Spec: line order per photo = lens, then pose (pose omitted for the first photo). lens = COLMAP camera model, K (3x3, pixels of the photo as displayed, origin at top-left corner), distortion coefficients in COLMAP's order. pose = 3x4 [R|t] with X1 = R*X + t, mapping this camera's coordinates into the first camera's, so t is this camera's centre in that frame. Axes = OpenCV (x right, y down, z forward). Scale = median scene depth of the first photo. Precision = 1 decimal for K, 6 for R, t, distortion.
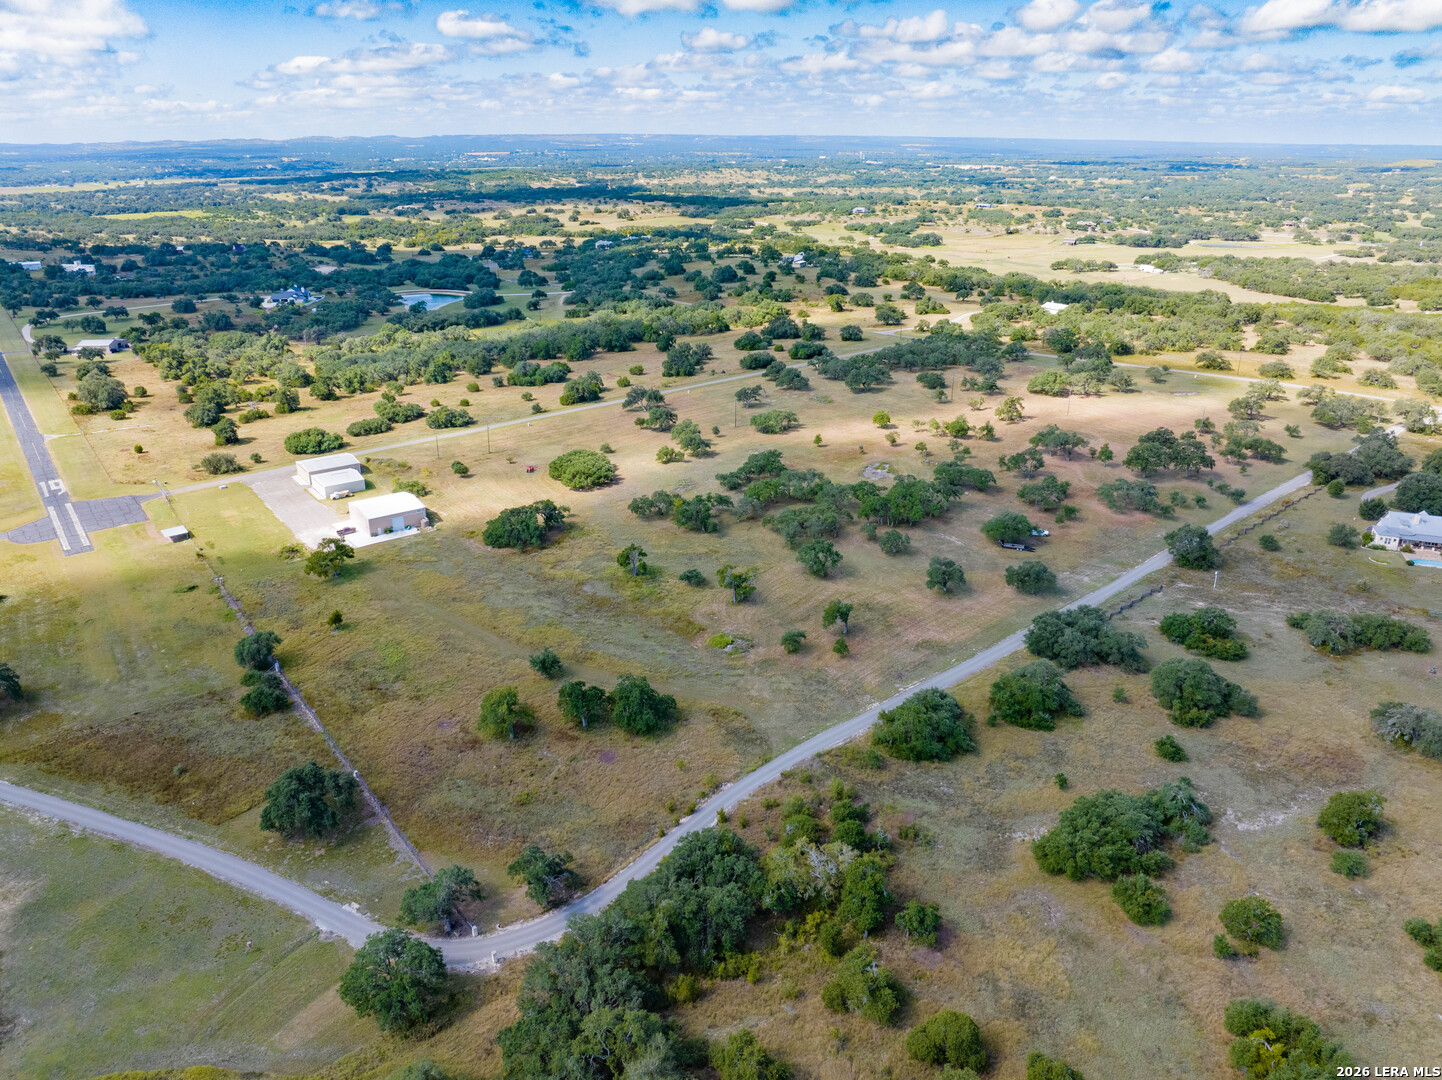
lens RADIAL K [[1019.8, 0, 714.9], [0, 1019.8, 541.9], [0, 0, 1]] dist [-0.050148, 0.022701]
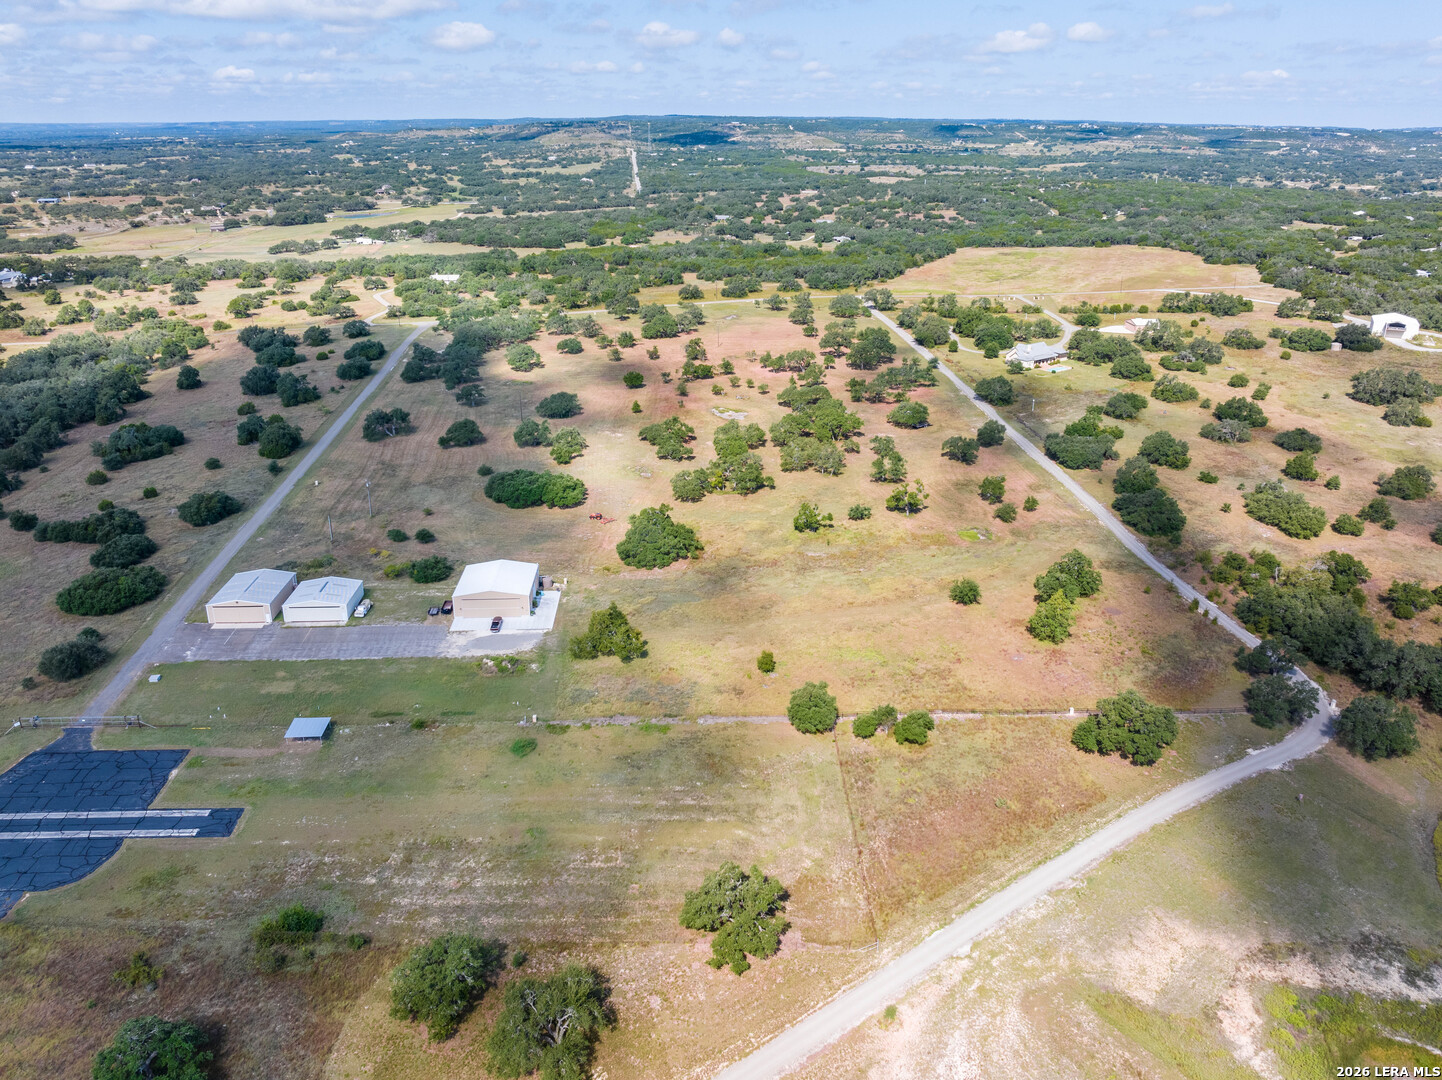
lens RADIAL K [[1007.1, 0, 721.0], [0, 1007.1, 540.0], [0, 0, 1]] dist [-0.042847, 0.008922]
pose [[0.558032, -0.324169, 0.763881, -0.560139], [0.308112, 0.935674, 0.171991, -0.100727], [-0.770498, 0.139384, 0.622017, 0.257711]]
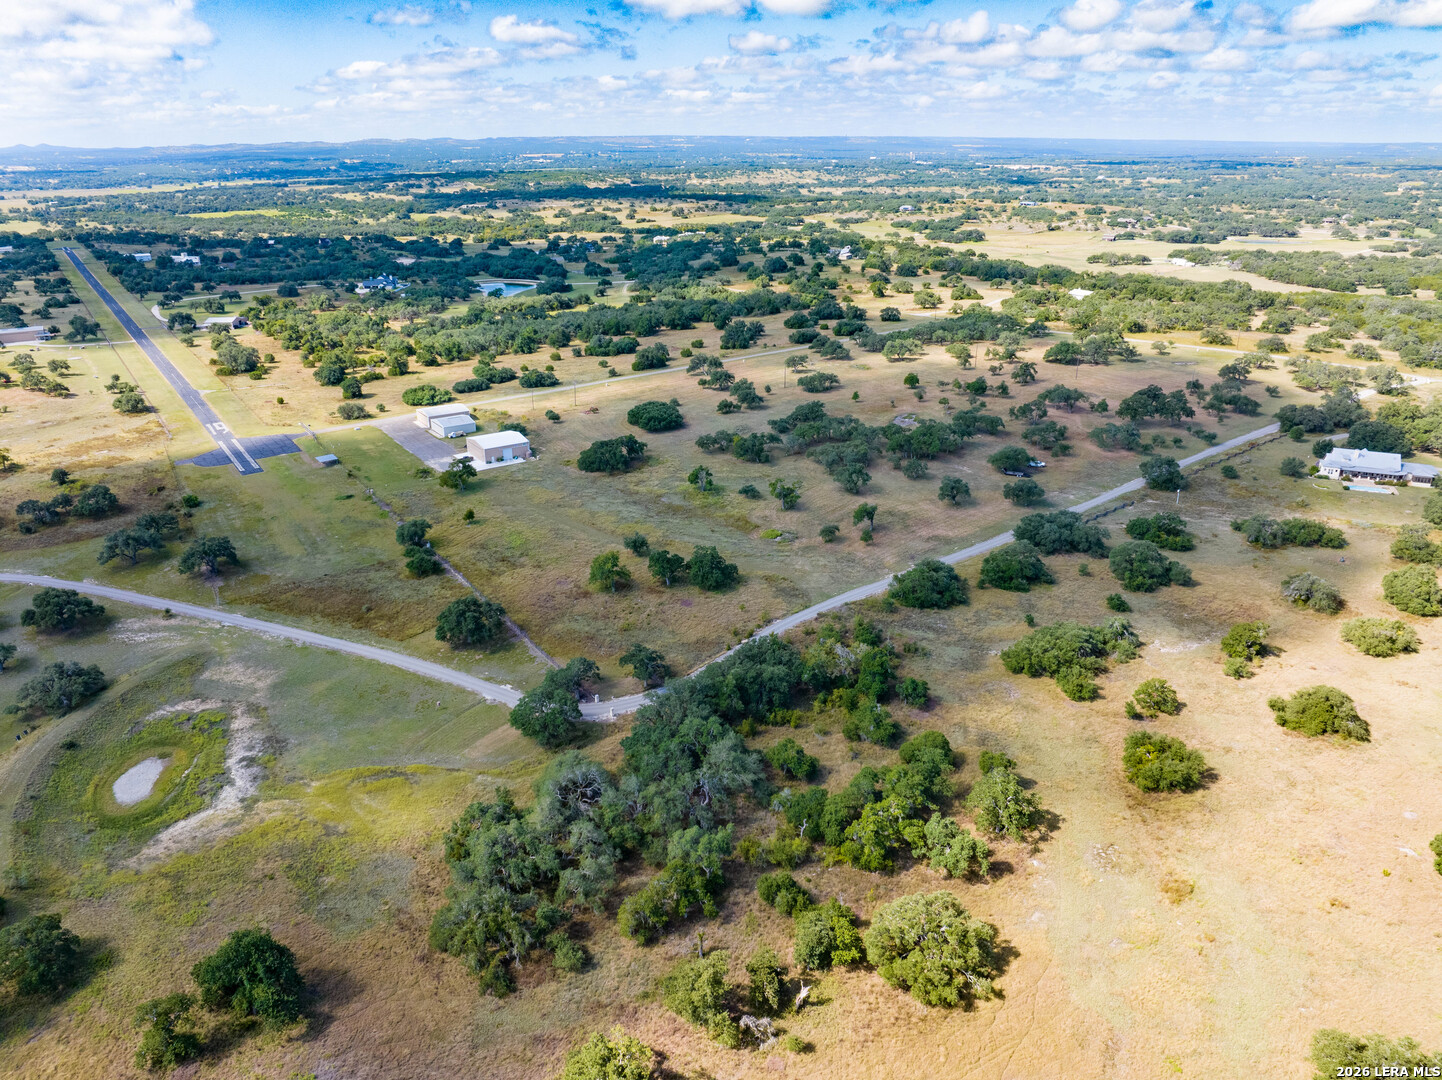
lens RADIAL K [[1019.8, 0, 714.9], [0, 1019.8, 541.9], [0, 0, 1]] dist [-0.050148, 0.022701]
pose [[0.998897, 0.012616, -0.045232, -0.004164], [-0.012669, 0.999919, -0.000882, 0.057924], [0.045218, 0.001455, 0.998976, -0.142425]]
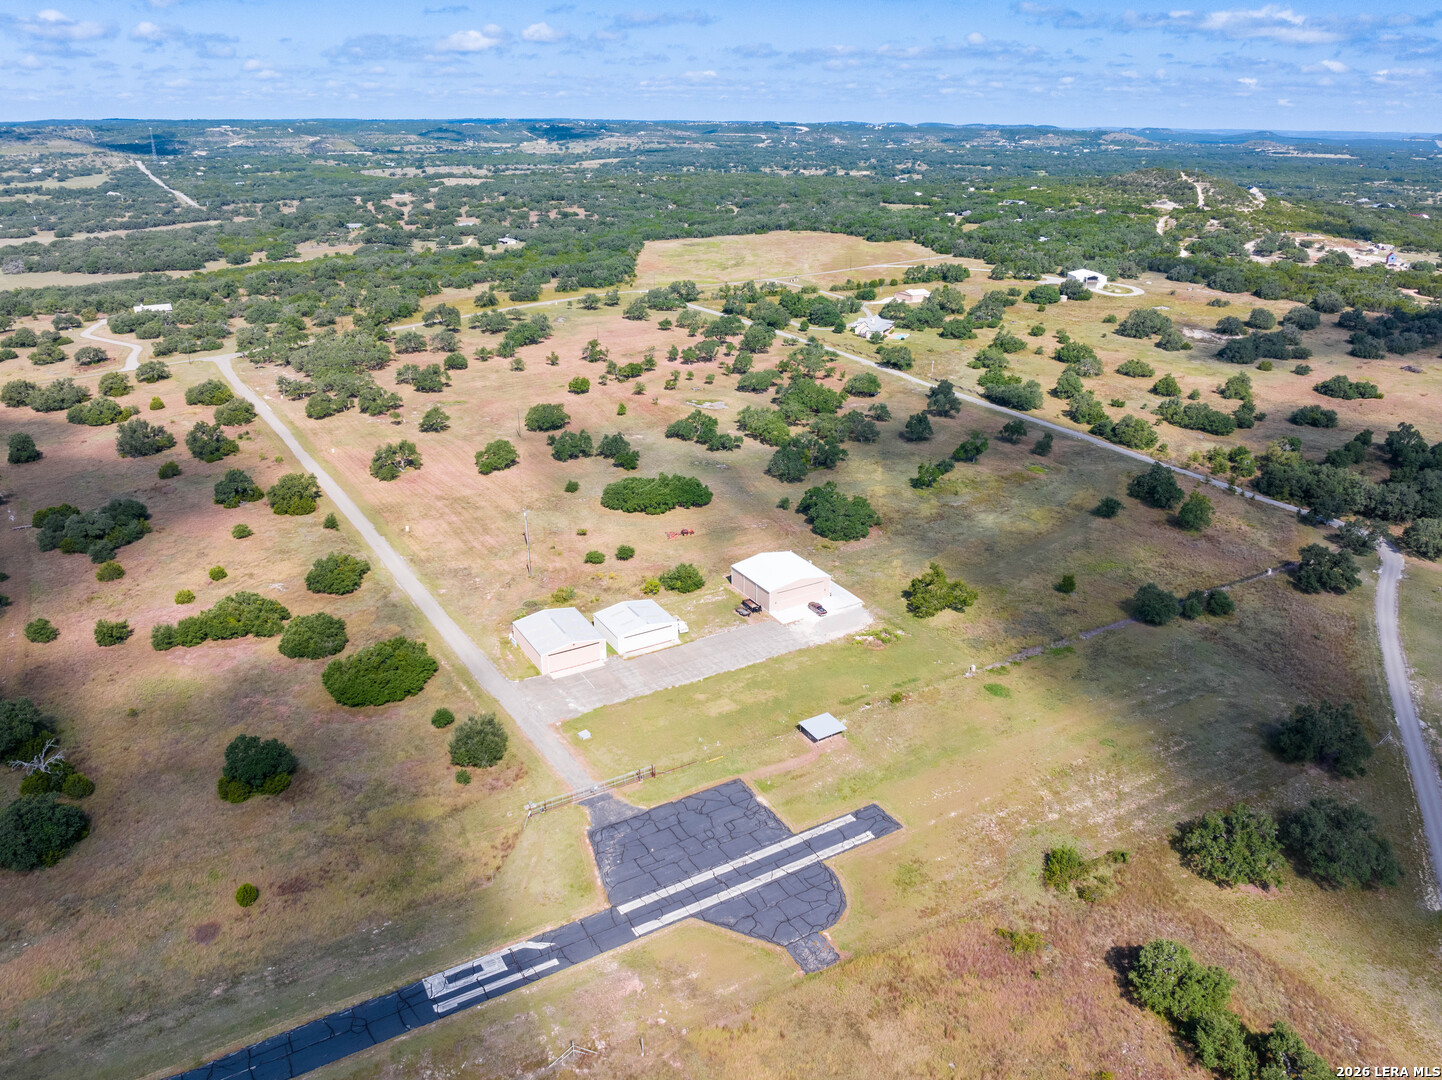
lens RADIAL K [[1019.8, 0, 714.9], [0, 1019.8, 541.9], [0, 0, 1]] dist [-0.050148, 0.022701]
pose [[0.108462, -0.385057, 0.916497, -0.729789], [0.366268, 0.872558, 0.323251, -0.231647], [-0.924166, 0.300623, 0.235674, 0.586331]]
